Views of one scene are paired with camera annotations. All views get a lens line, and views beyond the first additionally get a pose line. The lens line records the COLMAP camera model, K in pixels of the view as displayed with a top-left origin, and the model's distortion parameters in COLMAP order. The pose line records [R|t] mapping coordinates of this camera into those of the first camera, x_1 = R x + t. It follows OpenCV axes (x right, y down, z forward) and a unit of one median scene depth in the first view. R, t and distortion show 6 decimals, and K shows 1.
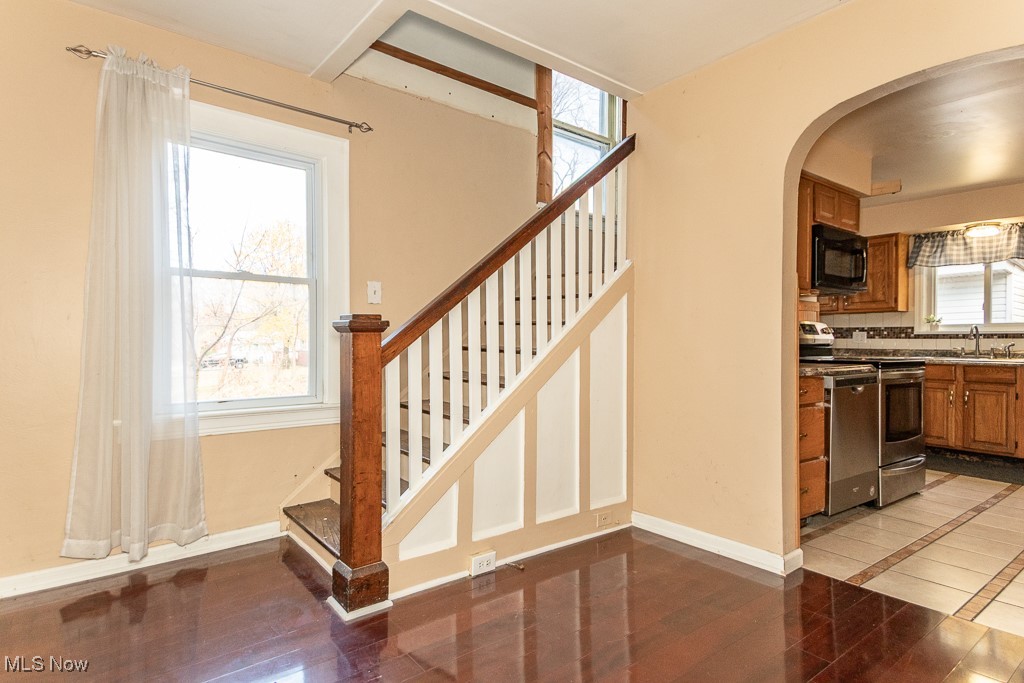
lens RADIAL K [[531.3, 0, 515.4], [0, 531.3, 340.4], [0, 0, 1]] dist [0.022321, -0.000303]
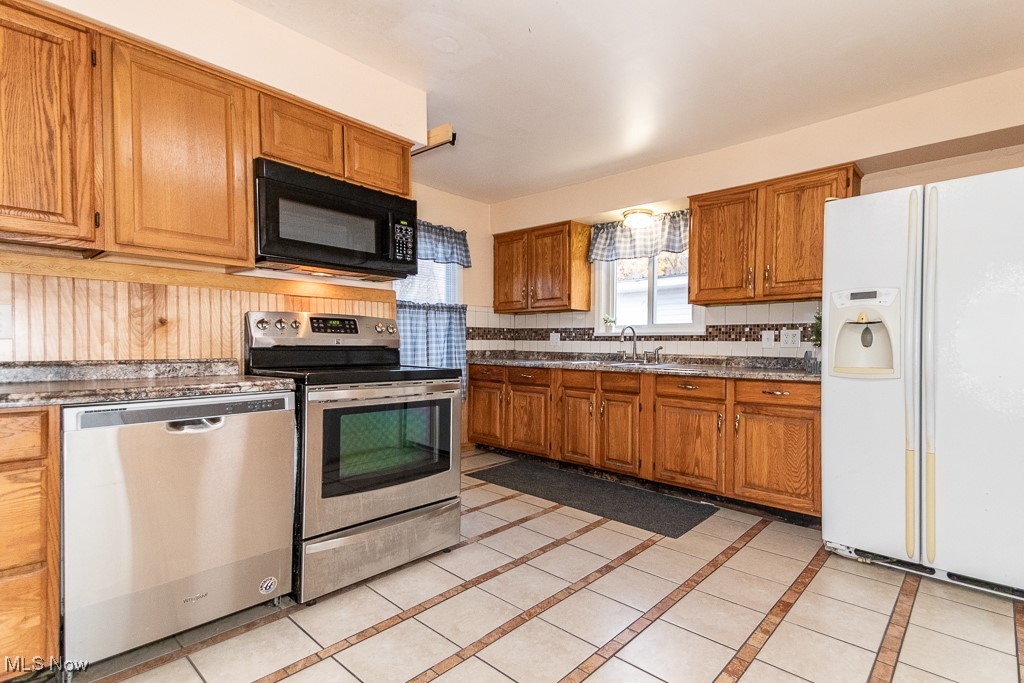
lens RADIAL K [[479.8, 0, 552.1], [0, 479.8, 352.2], [0, 0, 1]] dist [0.028295, -0.004474]
pose [[0.974547, 0.002067, 0.224176, 0.506053], [-0.006098, 0.999832, 0.017293, 0.002480], [-0.224102, -0.018220, 0.974395, 0.235149]]
